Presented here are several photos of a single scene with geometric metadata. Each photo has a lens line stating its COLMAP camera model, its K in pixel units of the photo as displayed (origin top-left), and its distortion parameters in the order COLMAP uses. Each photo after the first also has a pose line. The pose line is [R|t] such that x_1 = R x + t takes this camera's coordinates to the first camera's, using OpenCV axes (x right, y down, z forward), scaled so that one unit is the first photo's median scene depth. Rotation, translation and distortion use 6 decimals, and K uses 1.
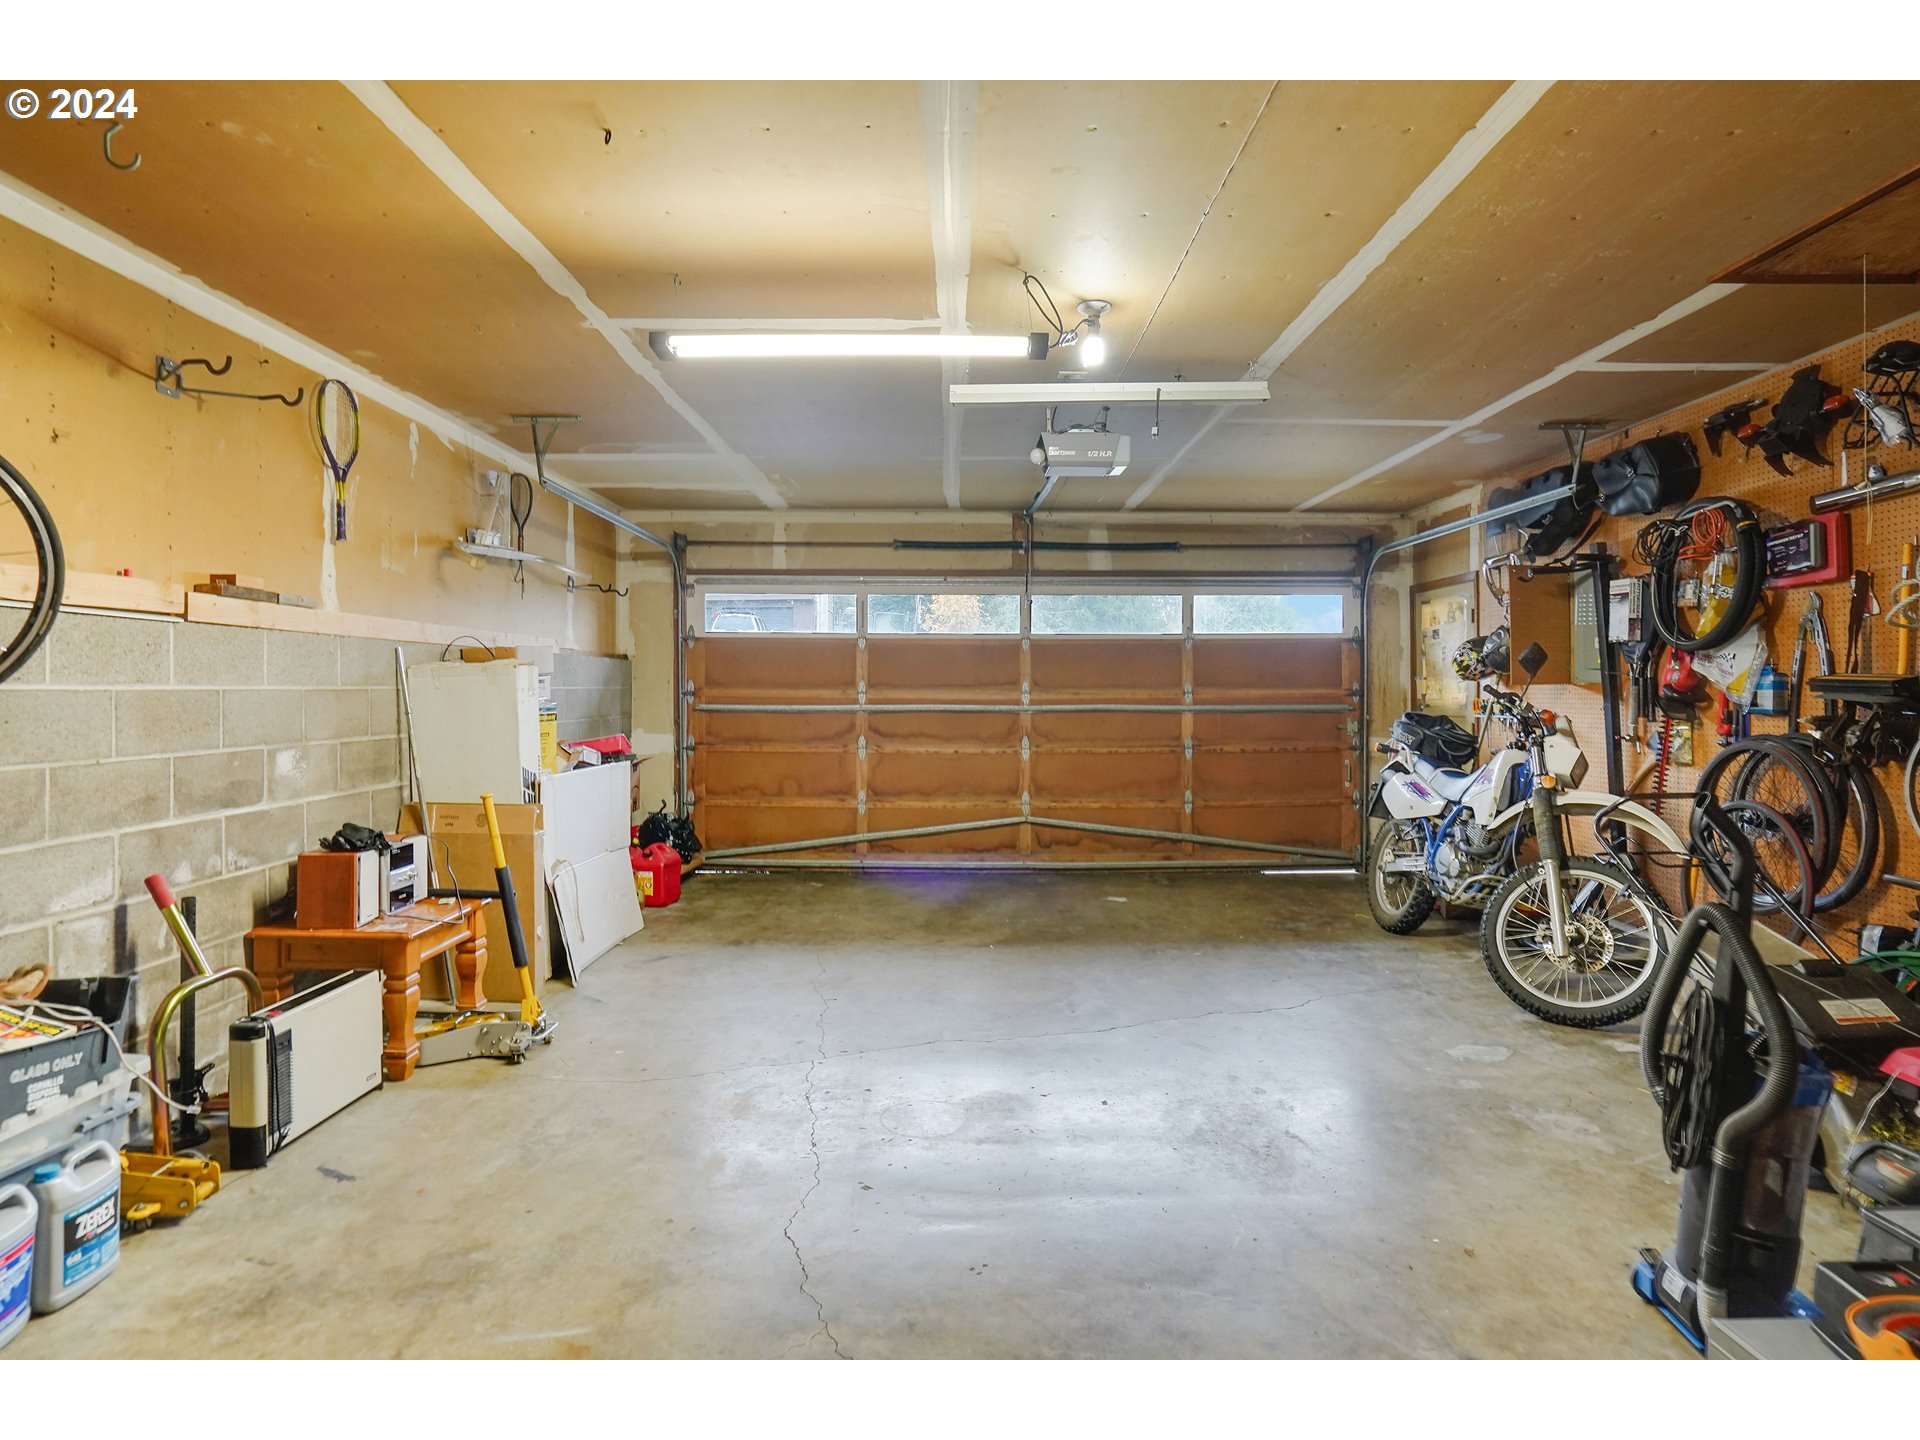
lens RADIAL K [[1002.7, 0, 937.0], [0, 1002.7, 695.7], [0, 0, 1]] dist [-0.057358, 0.028452]
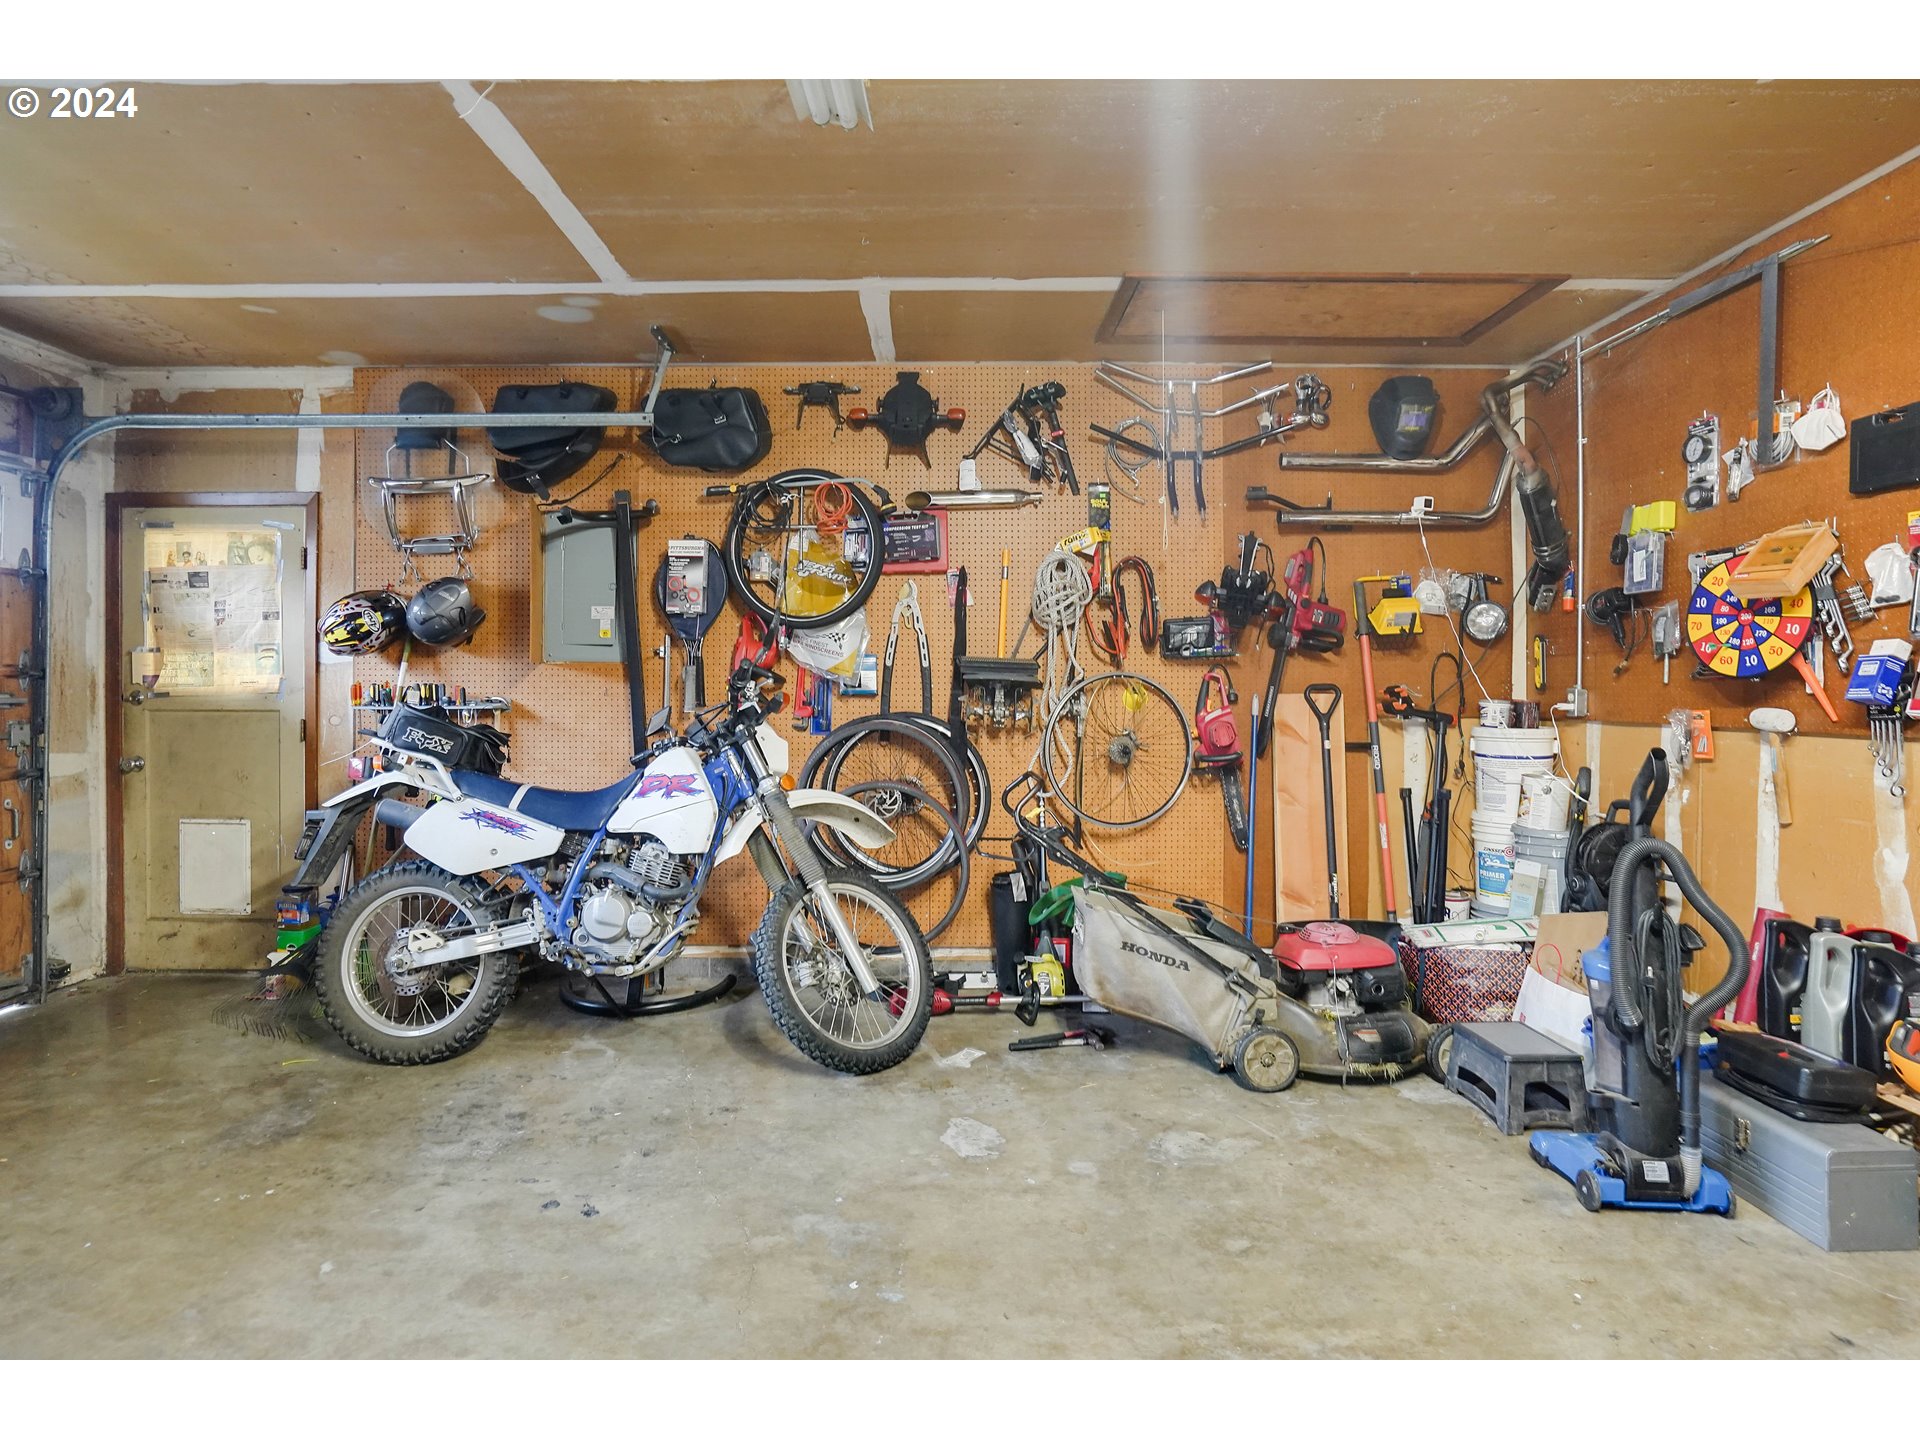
lens RADIAL K [[1002.7, 0, 937.0], [0, 1002.7, 695.7], [0, 0, 1]] dist [-0.057358, 0.028452]
pose [[-0.007122, -0.003359, 0.999969, -0.110341], [0.001643, 0.999993, 0.003371, 0.009134], [-0.999973, 0.001667, -0.007117, 0.517881]]
